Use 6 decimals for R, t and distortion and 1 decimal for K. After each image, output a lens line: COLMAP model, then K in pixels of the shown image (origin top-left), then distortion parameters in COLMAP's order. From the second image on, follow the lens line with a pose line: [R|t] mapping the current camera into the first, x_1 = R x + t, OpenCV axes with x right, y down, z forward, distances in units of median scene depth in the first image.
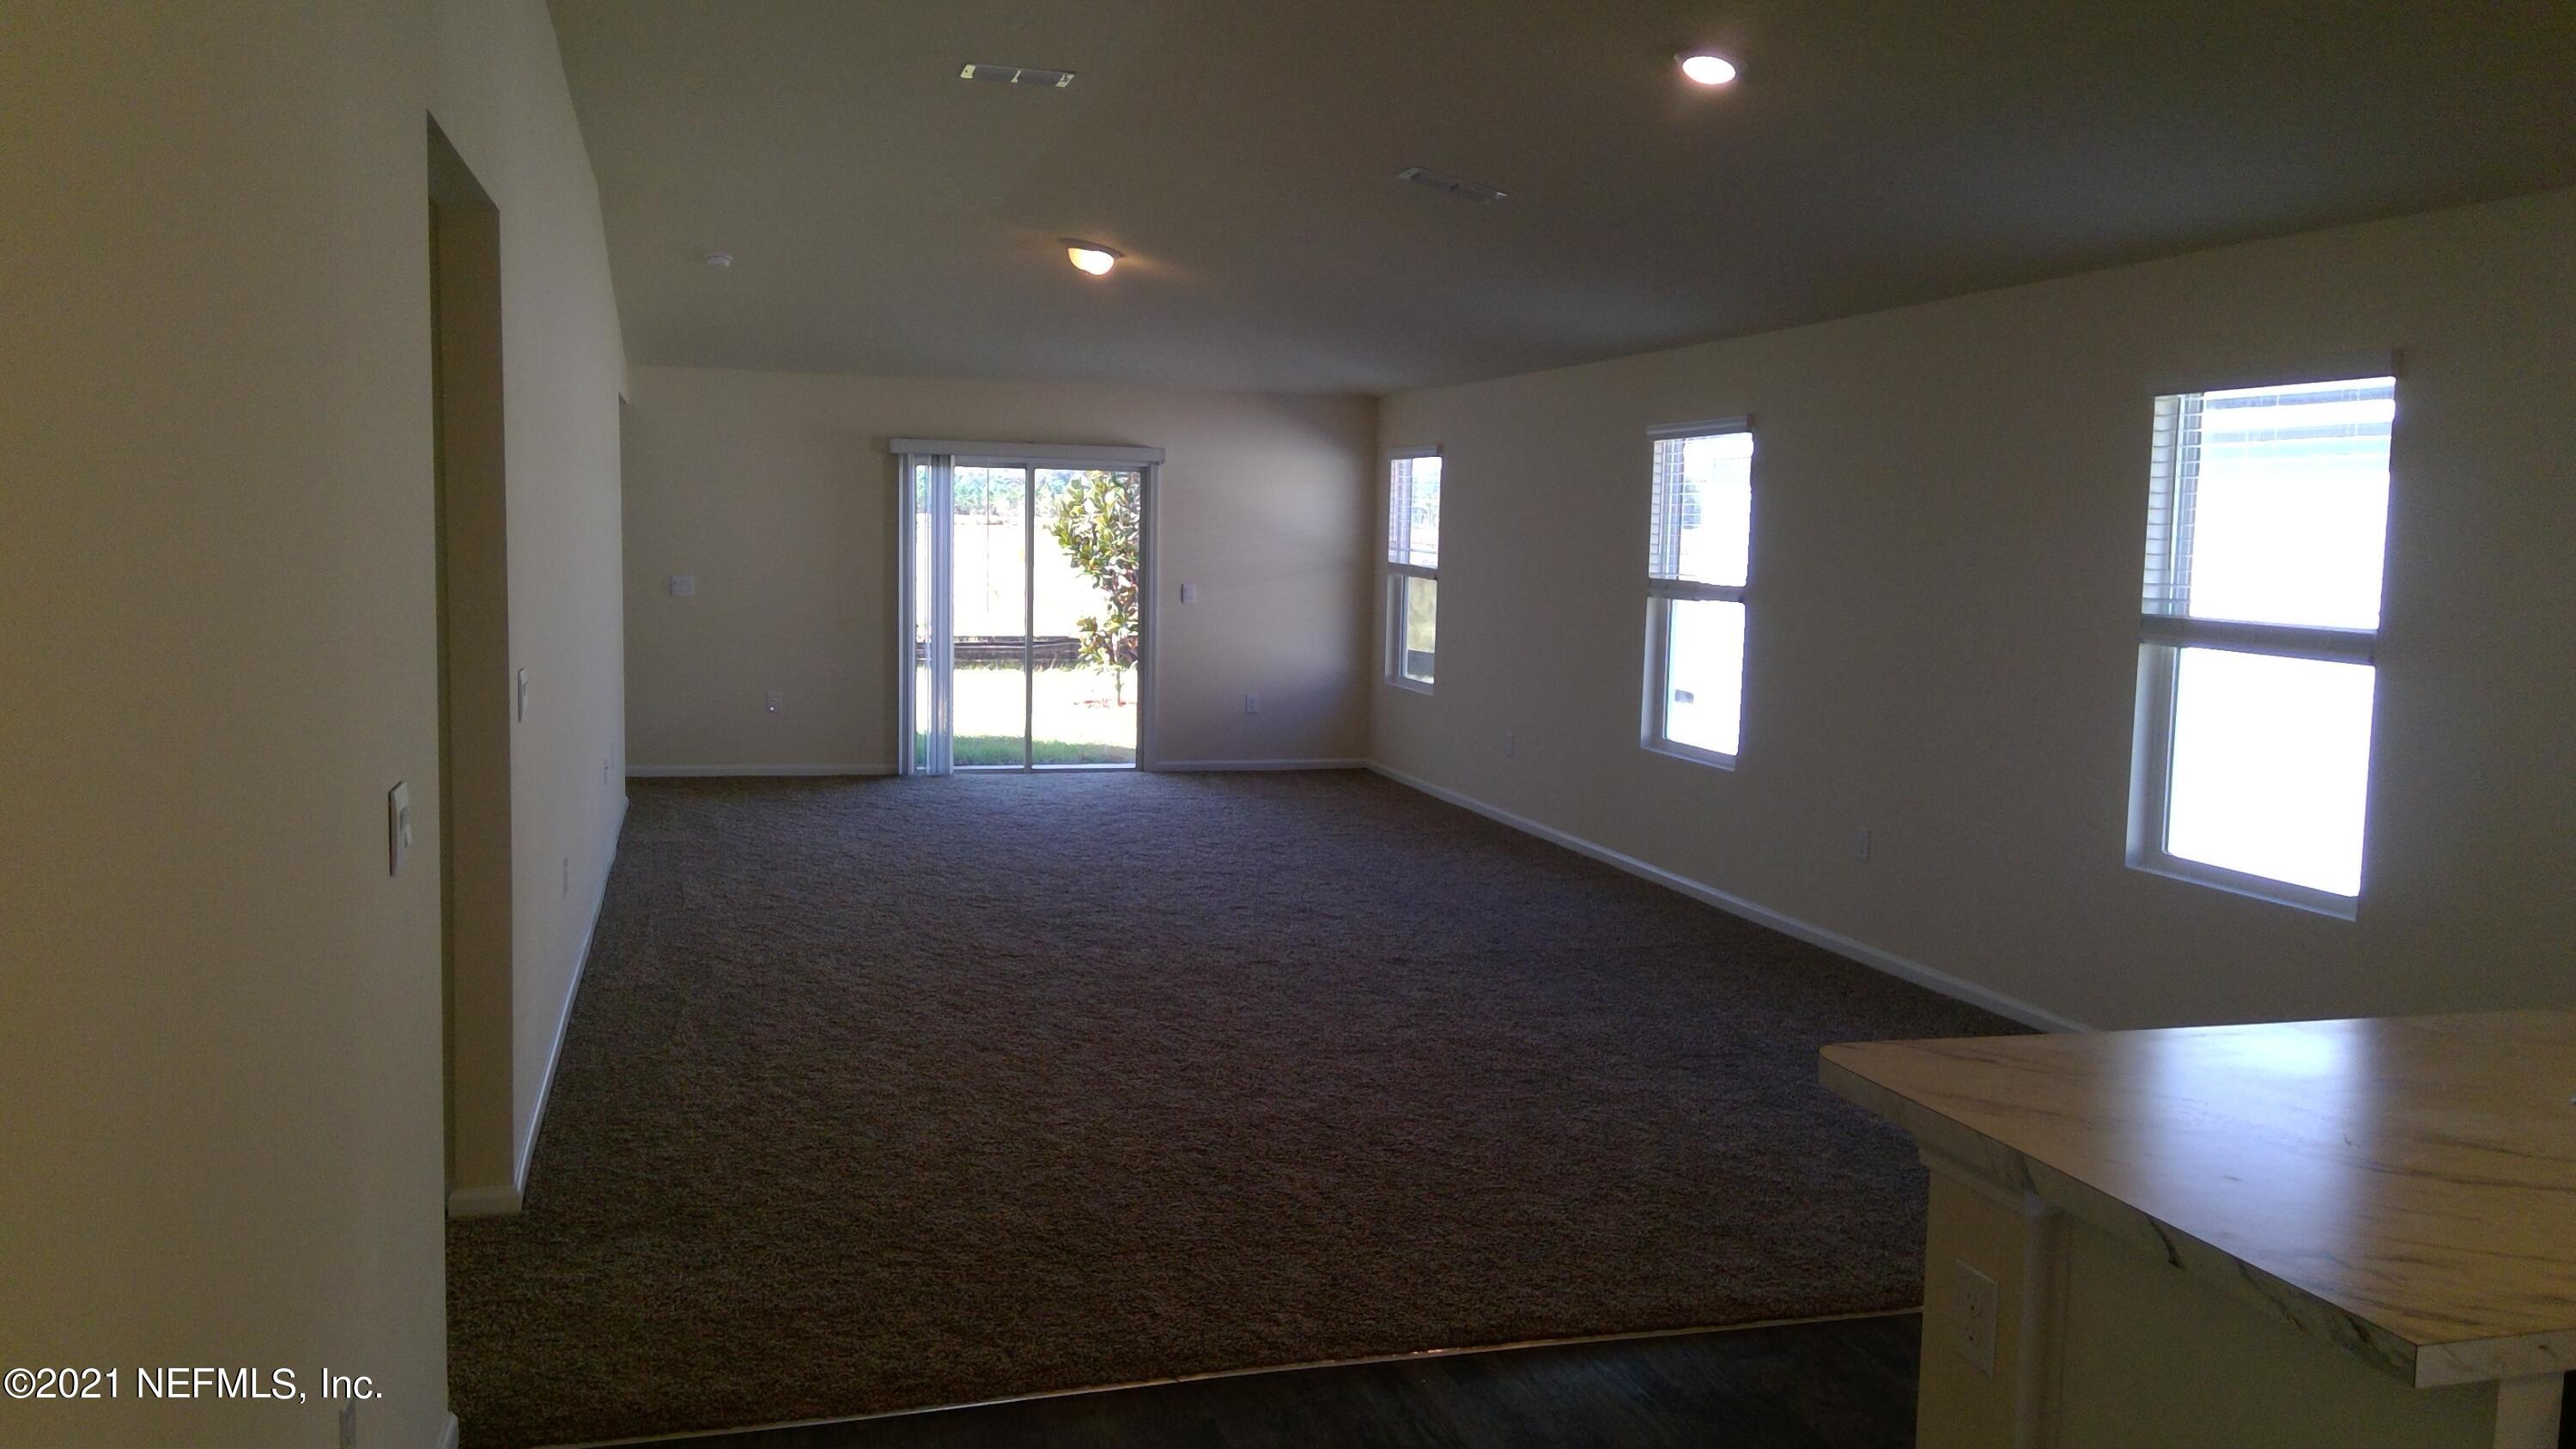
lens RADIAL K [[2000.3, 0, 1269.4], [0, 2000.3, 723.6], [0, 0, 1]] dist [0.134484, -0.207052]
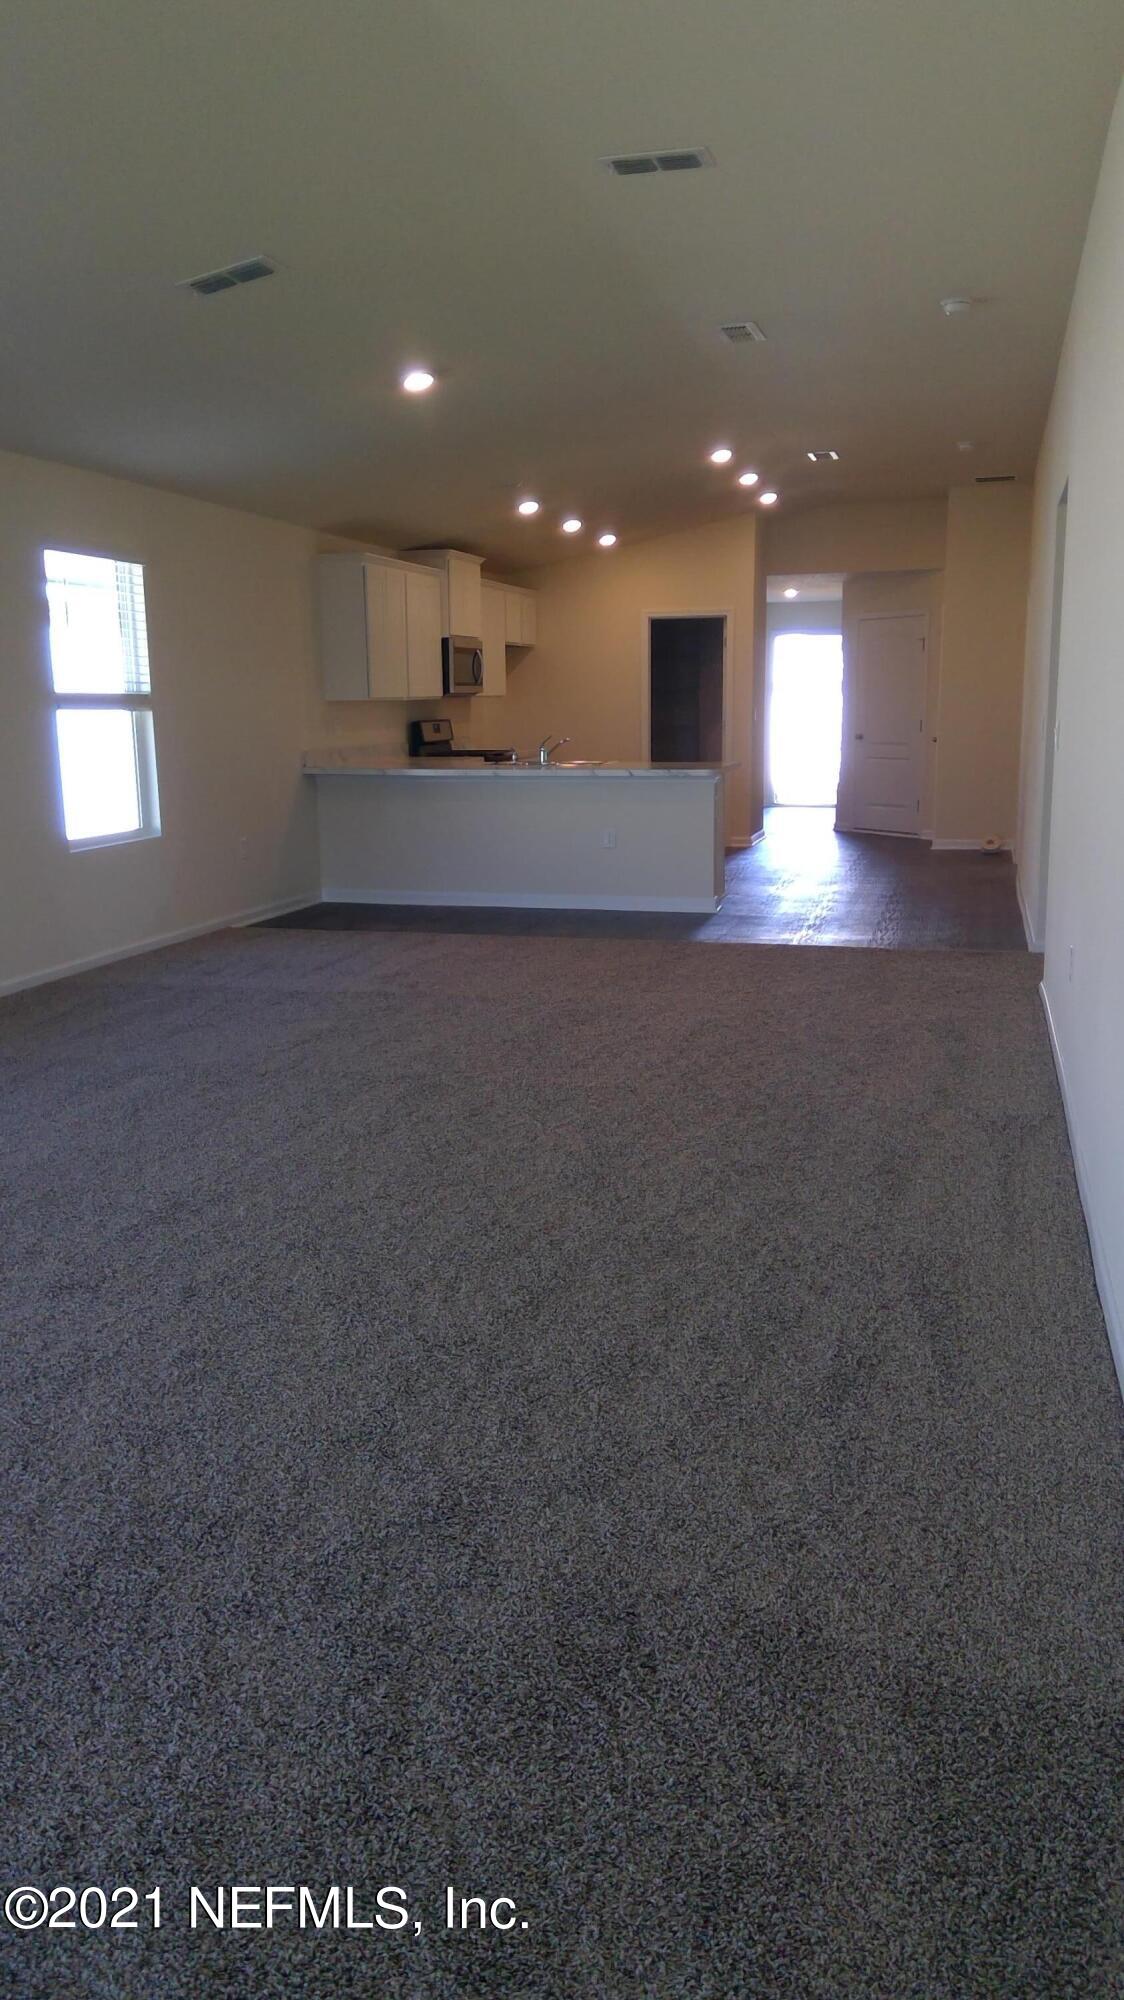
lens RADIAL K [[1552.8, 0, 563.1], [0, 1552.8, 984.9], [0, 0, 1]] dist [0.134484, -0.207052]
pose [[-0.863176, -0.101794, 0.494535, -0.276275], [0.043393, 0.960885, 0.273527, -0.077971], [-0.503035, 0.257562, -0.824996, 0.955419]]
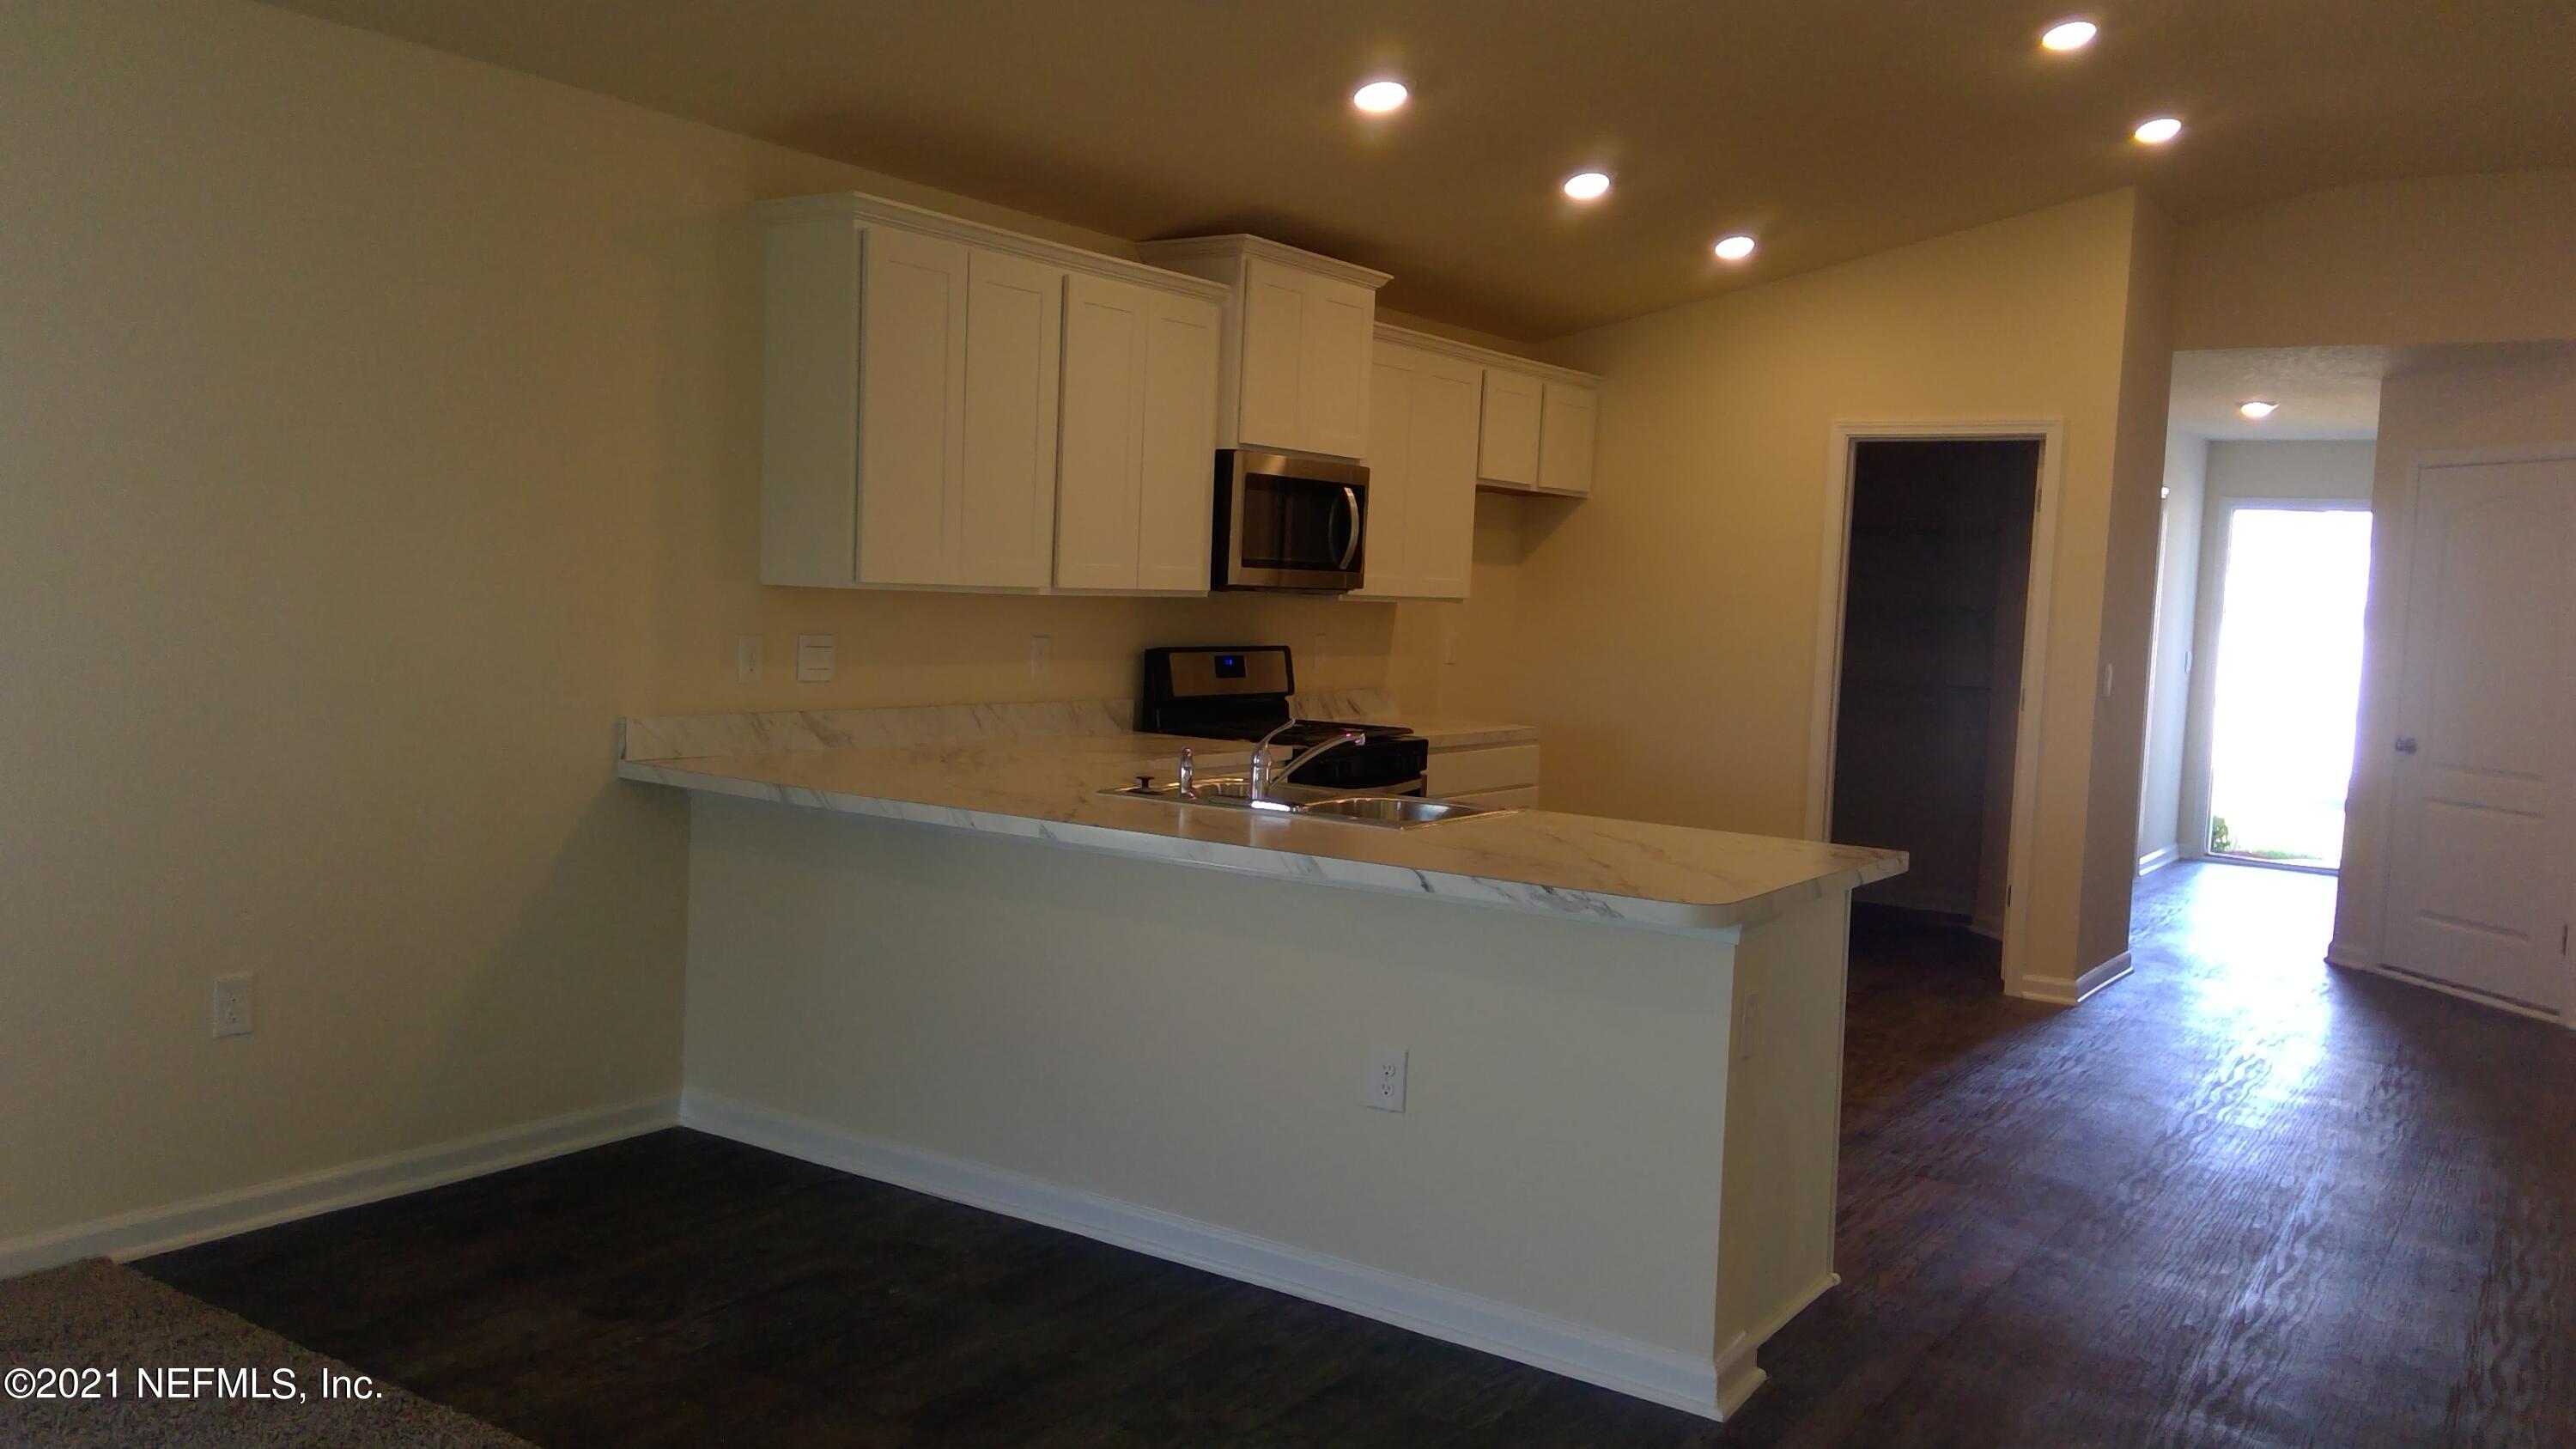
lens RADIAL K [[2000.3, 0, 1269.4], [0, 2000.3, 723.6], [0, 0, 1]] dist [0.134484, -0.207052]
pose [[-0.645795, -0.101365, 0.756752, -0.101491], [0.019786, 0.988593, 0.149304, -0.028826], [-0.763254, 0.111393, -0.636423, 0.445647]]
